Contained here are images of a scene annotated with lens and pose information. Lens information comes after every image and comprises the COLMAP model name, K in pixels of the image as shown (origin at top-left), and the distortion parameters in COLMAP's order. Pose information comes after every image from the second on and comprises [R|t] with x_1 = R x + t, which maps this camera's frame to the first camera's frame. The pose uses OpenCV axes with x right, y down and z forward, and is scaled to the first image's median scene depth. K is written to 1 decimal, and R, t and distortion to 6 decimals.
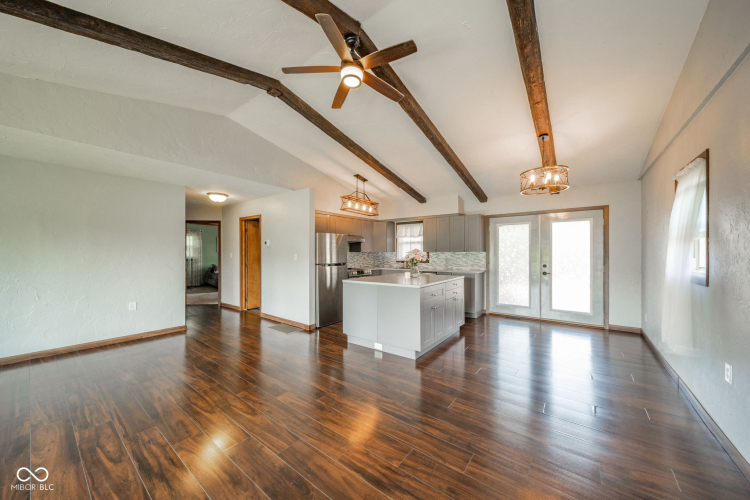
lens RADIAL K [[260.7, 0, 374.3], [0, 260.7, 251.4], [0, 0, 1]] dist [-0.003626, -0.000407]
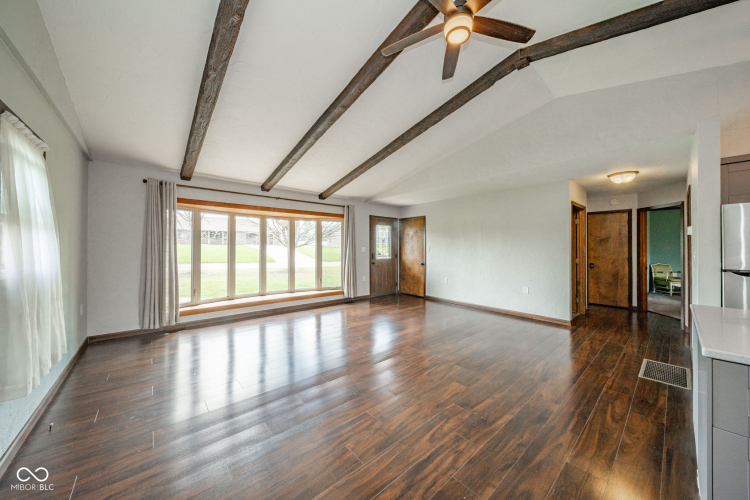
lens RADIAL K [[260.7, 0, 369.2], [0, 260.7, 246.5], [0, 0, 1]] dist [-0.003626, -0.000407]
pose [[-0.214039, -0.003462, -0.976819, 0.323824], [0.006178, 0.999969, -0.004898, 0.002726], [0.976806, -0.007083, -0.214011, 0.383616]]
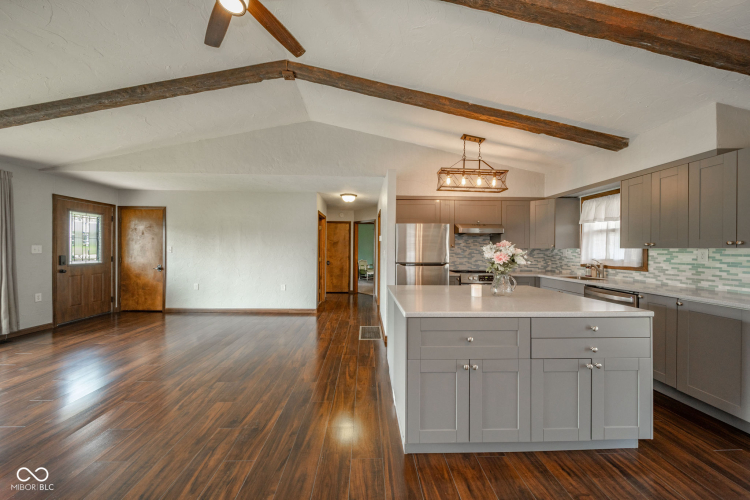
lens RADIAL K [[260.7, 0, 376.3], [0, 260.7, 249.6], [0, 0, 1]] dist [-0.003626, -0.000407]
pose [[0.639696, 0.006324, -0.768602, 0.301039], [-0.003344, 0.999980, 0.005445, 0.003662], [0.768620, -0.000913, 0.639704, 0.363845]]
